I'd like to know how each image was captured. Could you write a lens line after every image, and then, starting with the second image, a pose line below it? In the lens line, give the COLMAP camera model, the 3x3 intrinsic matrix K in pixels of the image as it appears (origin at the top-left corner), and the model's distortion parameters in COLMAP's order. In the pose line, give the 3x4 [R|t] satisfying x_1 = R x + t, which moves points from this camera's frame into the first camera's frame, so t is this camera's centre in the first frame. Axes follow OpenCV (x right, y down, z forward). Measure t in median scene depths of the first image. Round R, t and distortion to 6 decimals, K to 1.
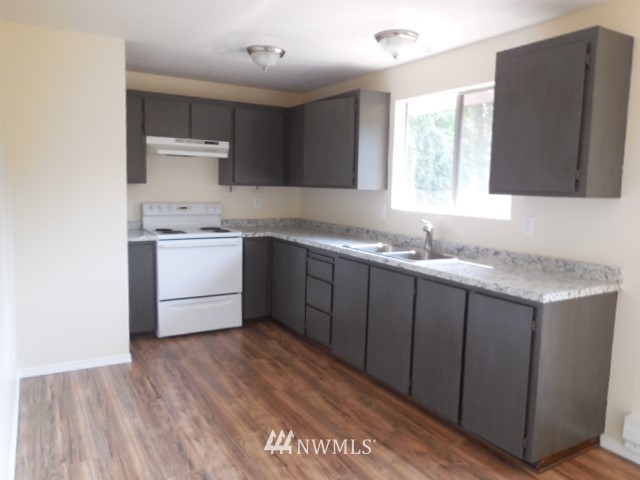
lens RADIAL K [[486.4, 0, 317.3], [0, 486.4, 235.9], [0, 0, 1]] dist [-0.012605, 0.015851]
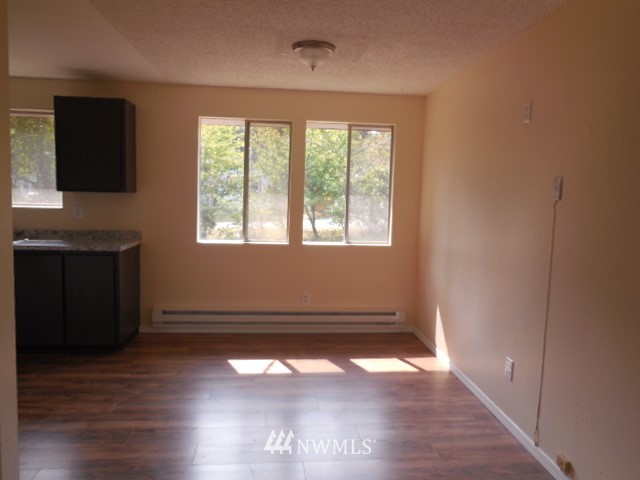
lens RADIAL K [[486.4, 0, 319.3], [0, 486.4, 239.2], [0, 0, 1]] dist [-0.012605, 0.015851]
pose [[0.437862, -0.103210, 0.893098, -0.661863], [0.080328, 0.993907, 0.075478, 0.012617], [-0.895446, 0.038692, 0.443485, -0.376785]]
